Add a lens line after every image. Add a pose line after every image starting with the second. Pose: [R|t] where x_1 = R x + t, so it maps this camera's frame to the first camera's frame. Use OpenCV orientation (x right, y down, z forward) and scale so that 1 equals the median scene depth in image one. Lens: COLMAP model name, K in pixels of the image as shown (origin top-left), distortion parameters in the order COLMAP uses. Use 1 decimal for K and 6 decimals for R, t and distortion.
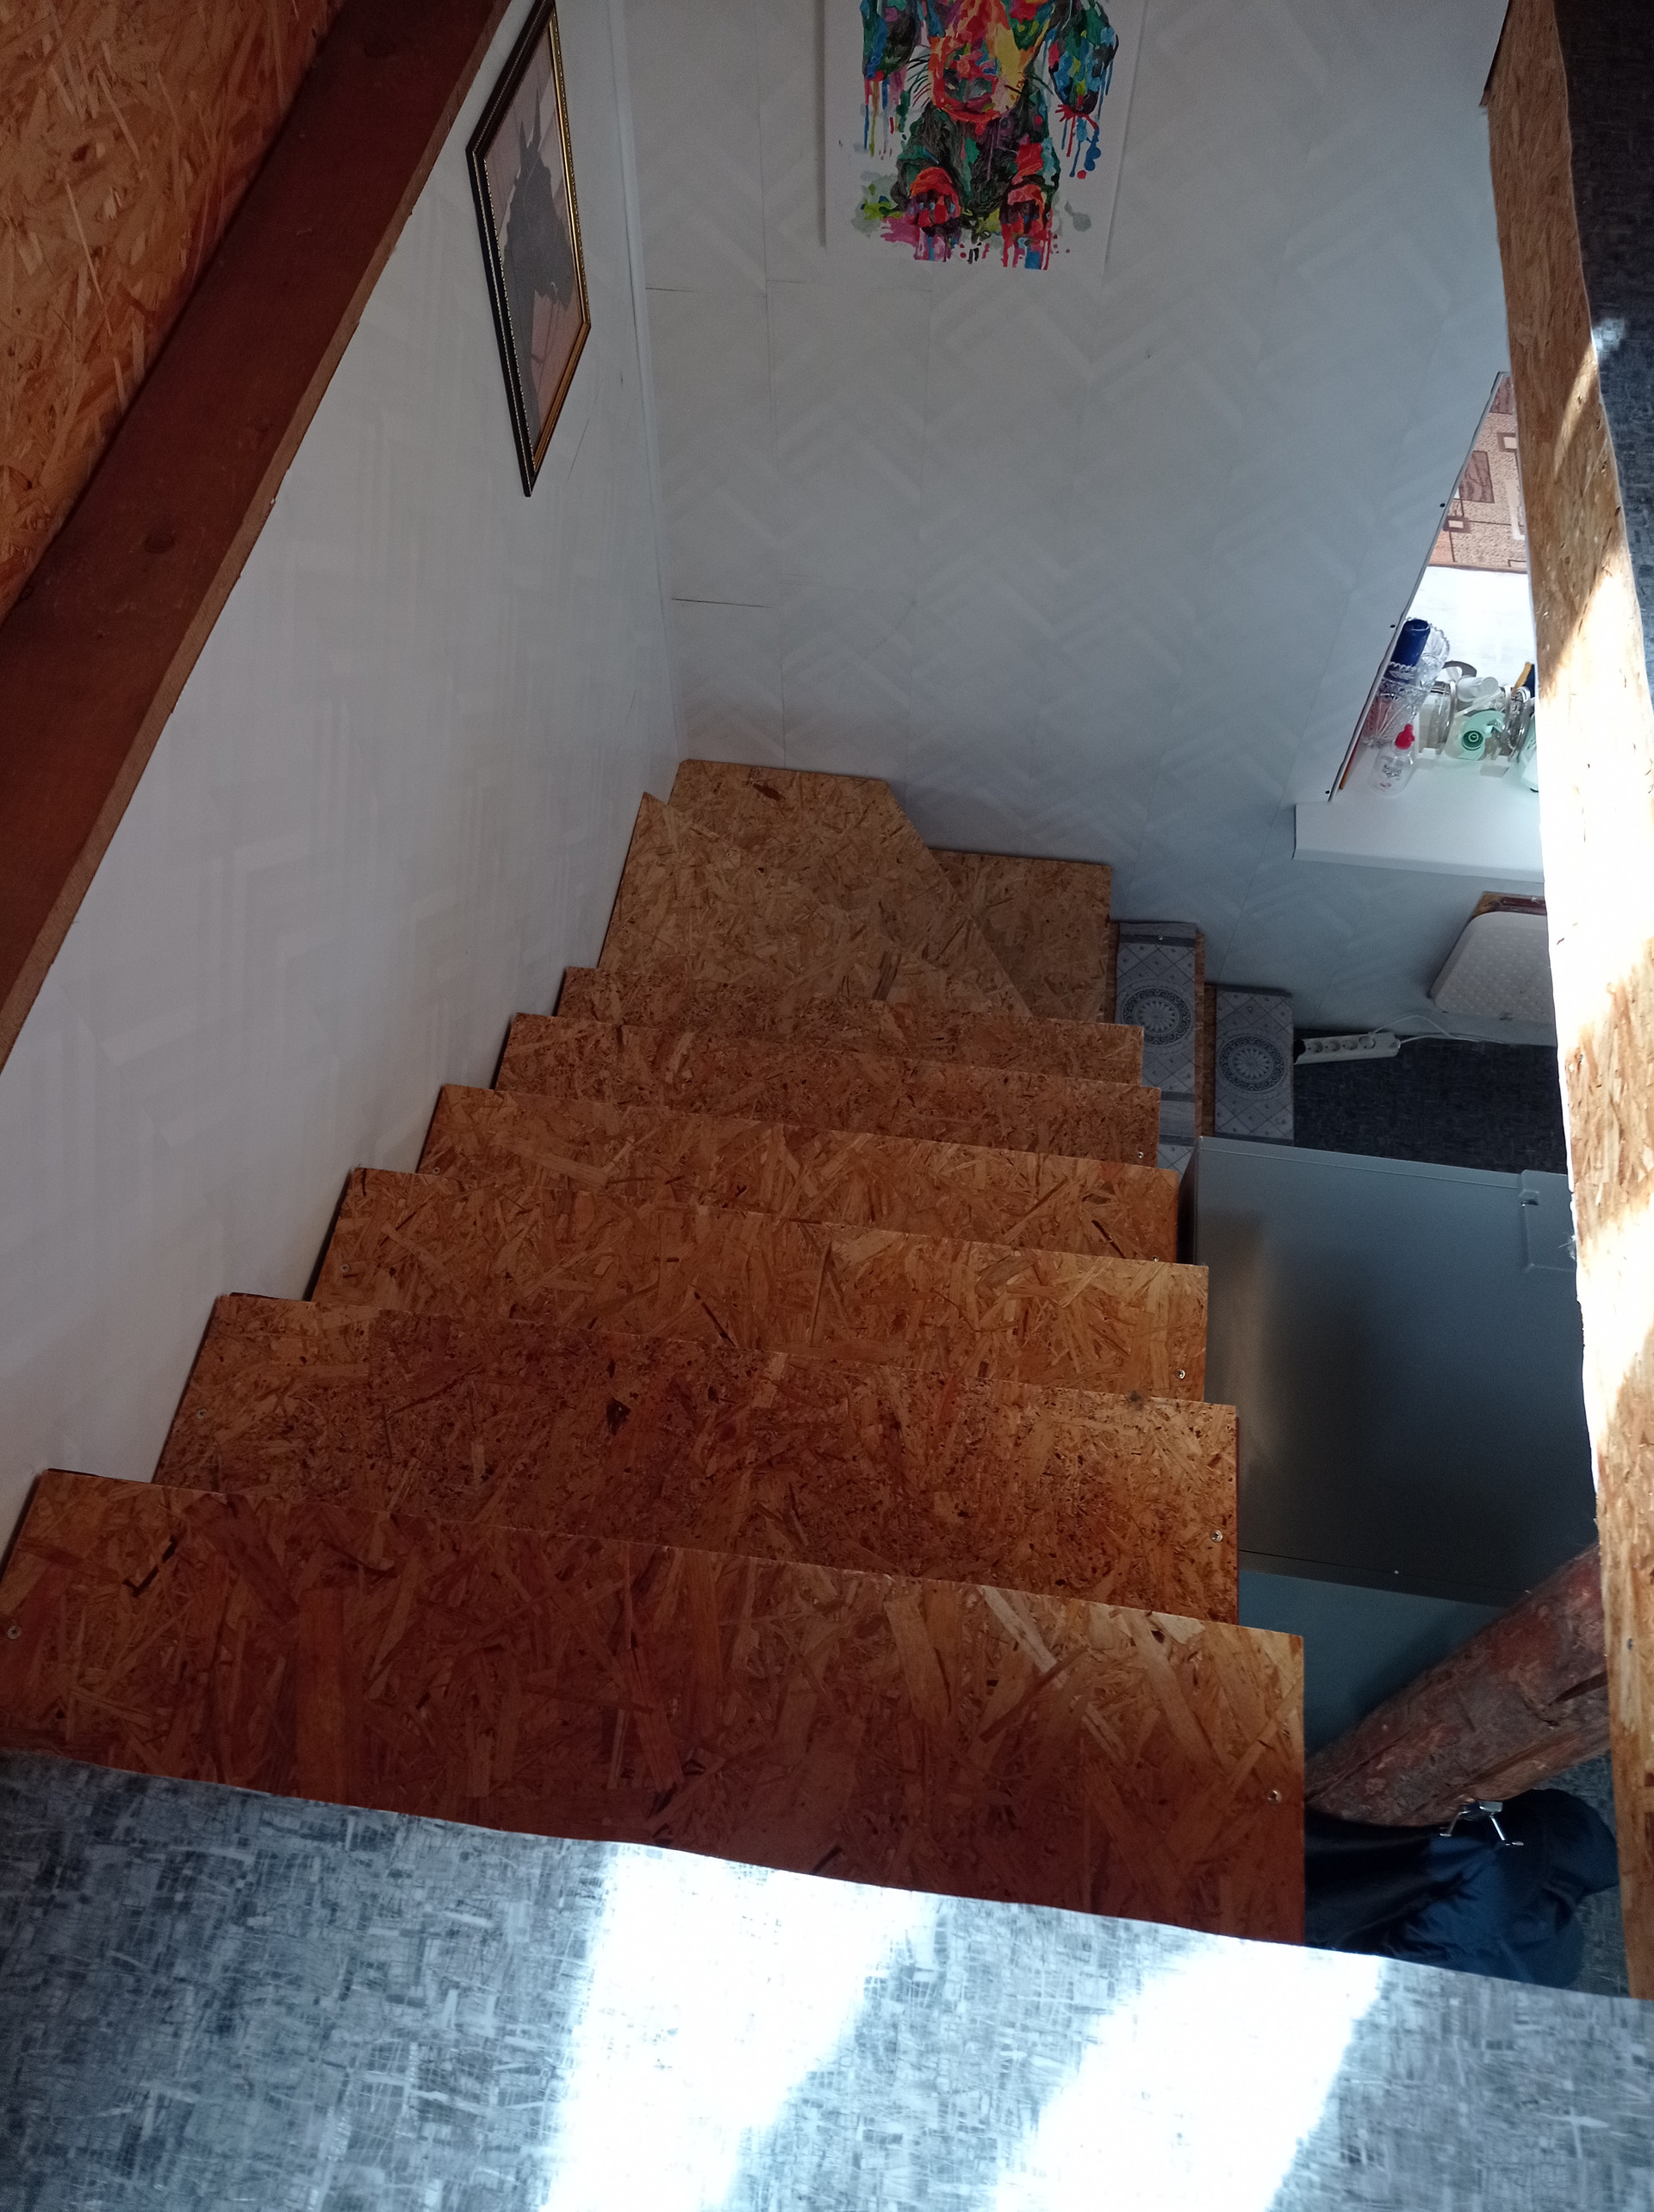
lens RADIAL K [[1667.3, 0, 818.9], [0, 1667.3, 1105.5], [0, 0, 1]] dist [0.085832, -0.137791]
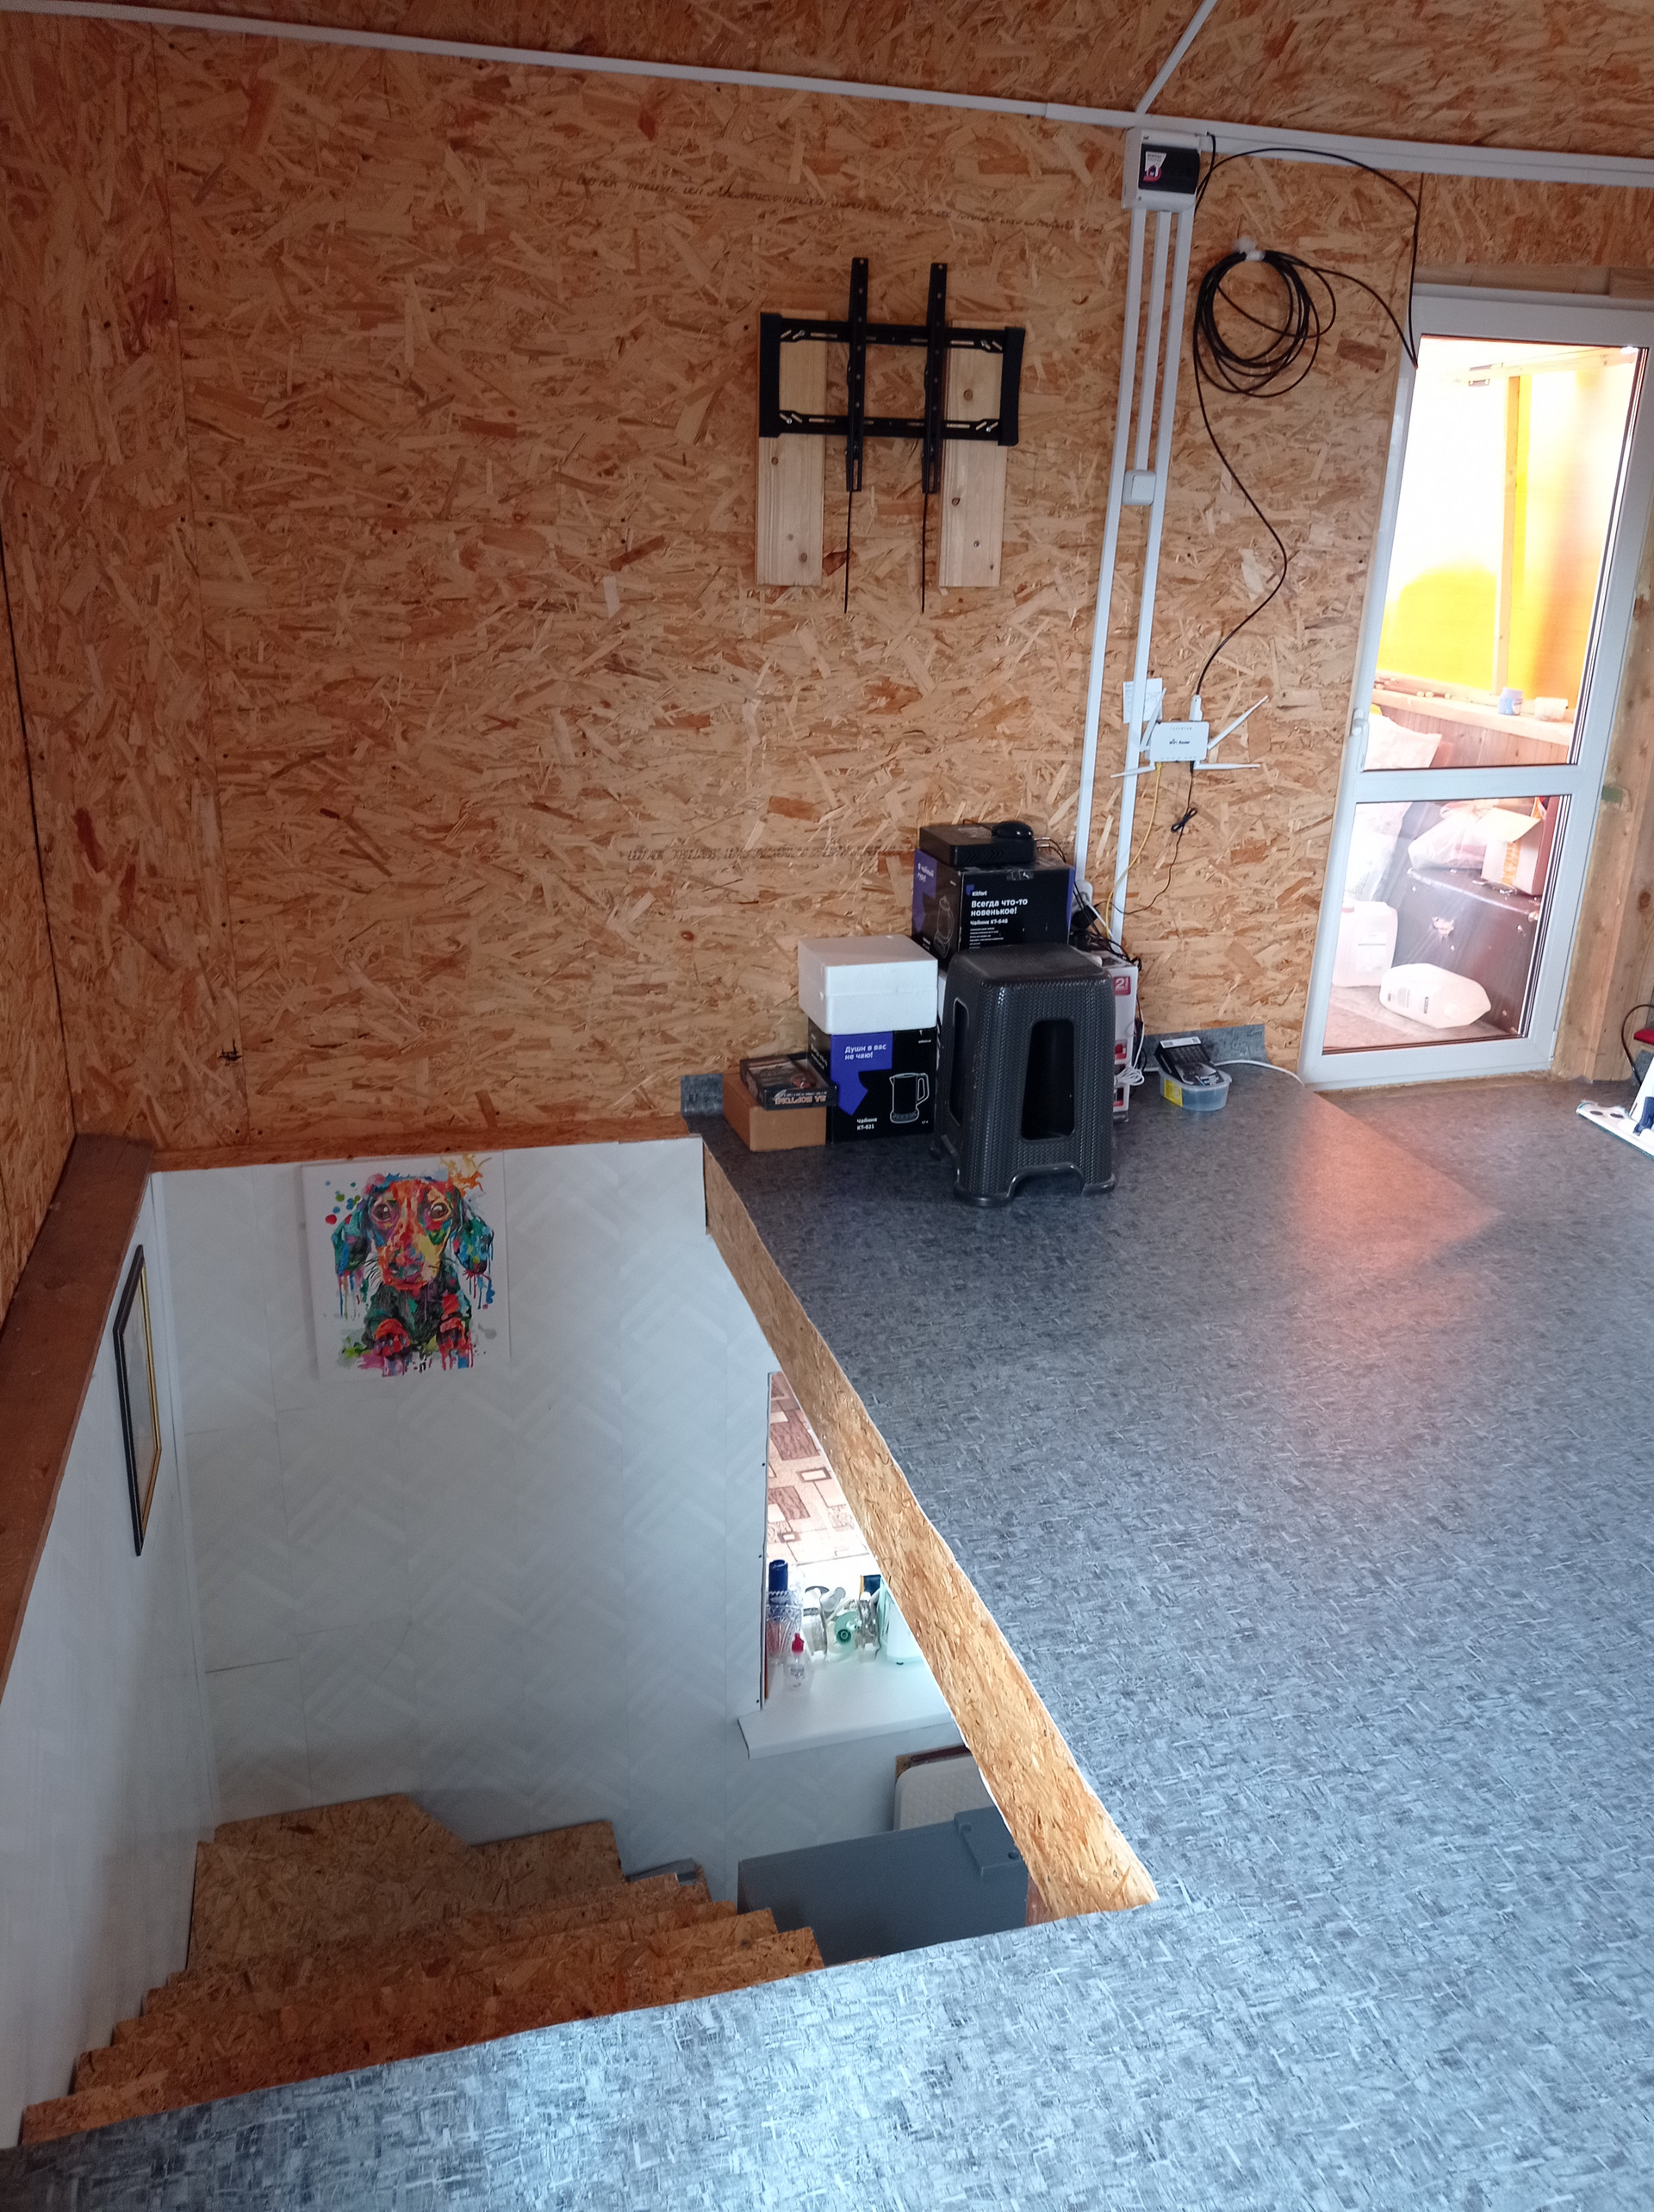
lens RADIAL K [[1652.5, 0, 828.5], [0, 1652.5, 1109.2], [0, 0, 1]] dist [0.079762, -0.004031]
pose [[0.910204, -0.112284, 0.398648, -0.156936], [0.339141, 0.754558, -0.561805, 0.306253], [-0.237722, 0.646556, 0.724882, -0.342949]]
